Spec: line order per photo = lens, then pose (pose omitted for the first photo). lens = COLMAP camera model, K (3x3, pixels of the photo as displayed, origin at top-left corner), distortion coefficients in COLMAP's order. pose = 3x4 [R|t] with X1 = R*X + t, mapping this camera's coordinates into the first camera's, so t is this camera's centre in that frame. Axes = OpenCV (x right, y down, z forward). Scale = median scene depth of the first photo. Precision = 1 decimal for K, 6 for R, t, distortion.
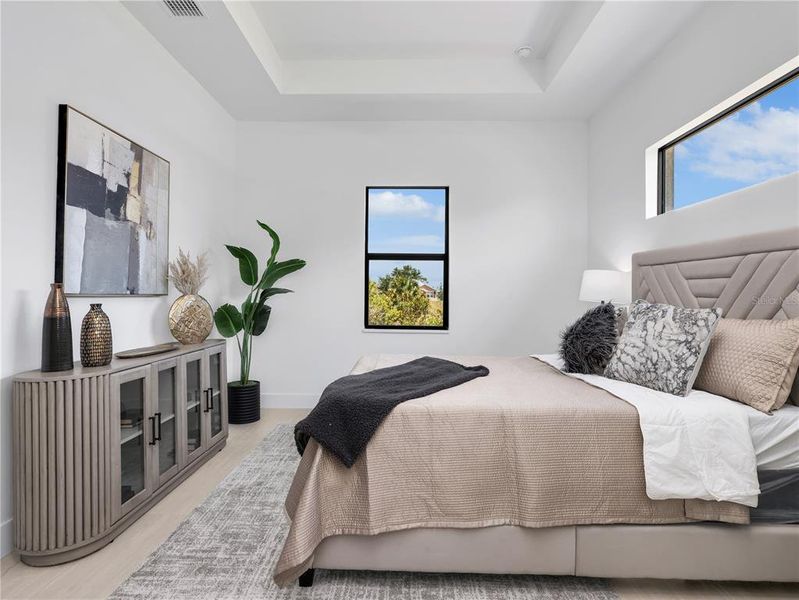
lens RADIAL K [[436.4, 0, 399.5], [0, 436.4, 300.0], [0, 0, 1]] dist [-0.000940, -0.000239]
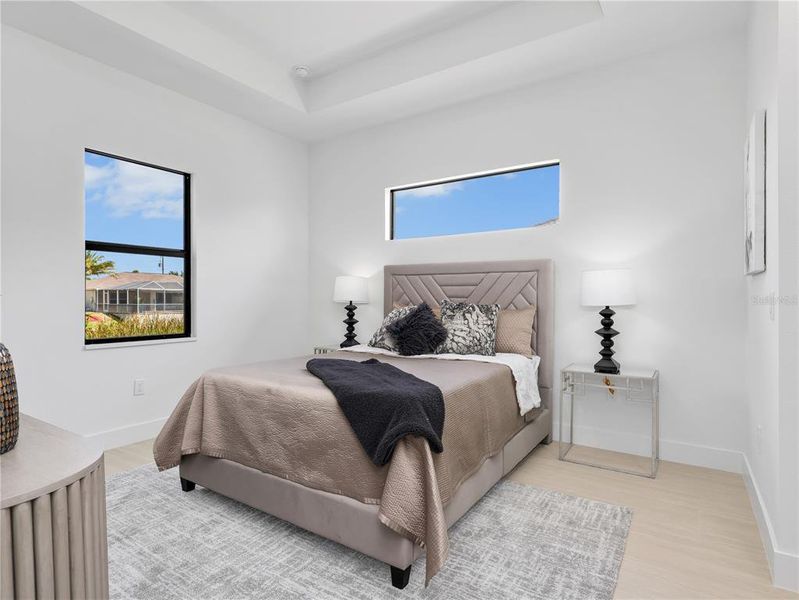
lens RADIAL K [[436.4, 0, 399.5], [0, 436.4, 300.0], [0, 0, 1]] dist [-0.000940, -0.000239]
pose [[0.532064, -0.019035, 0.846490, -0.839013], [0.014965, 0.999803, 0.013076, -0.022878], [-0.846572, 0.005710, 0.532244, 0.363375]]
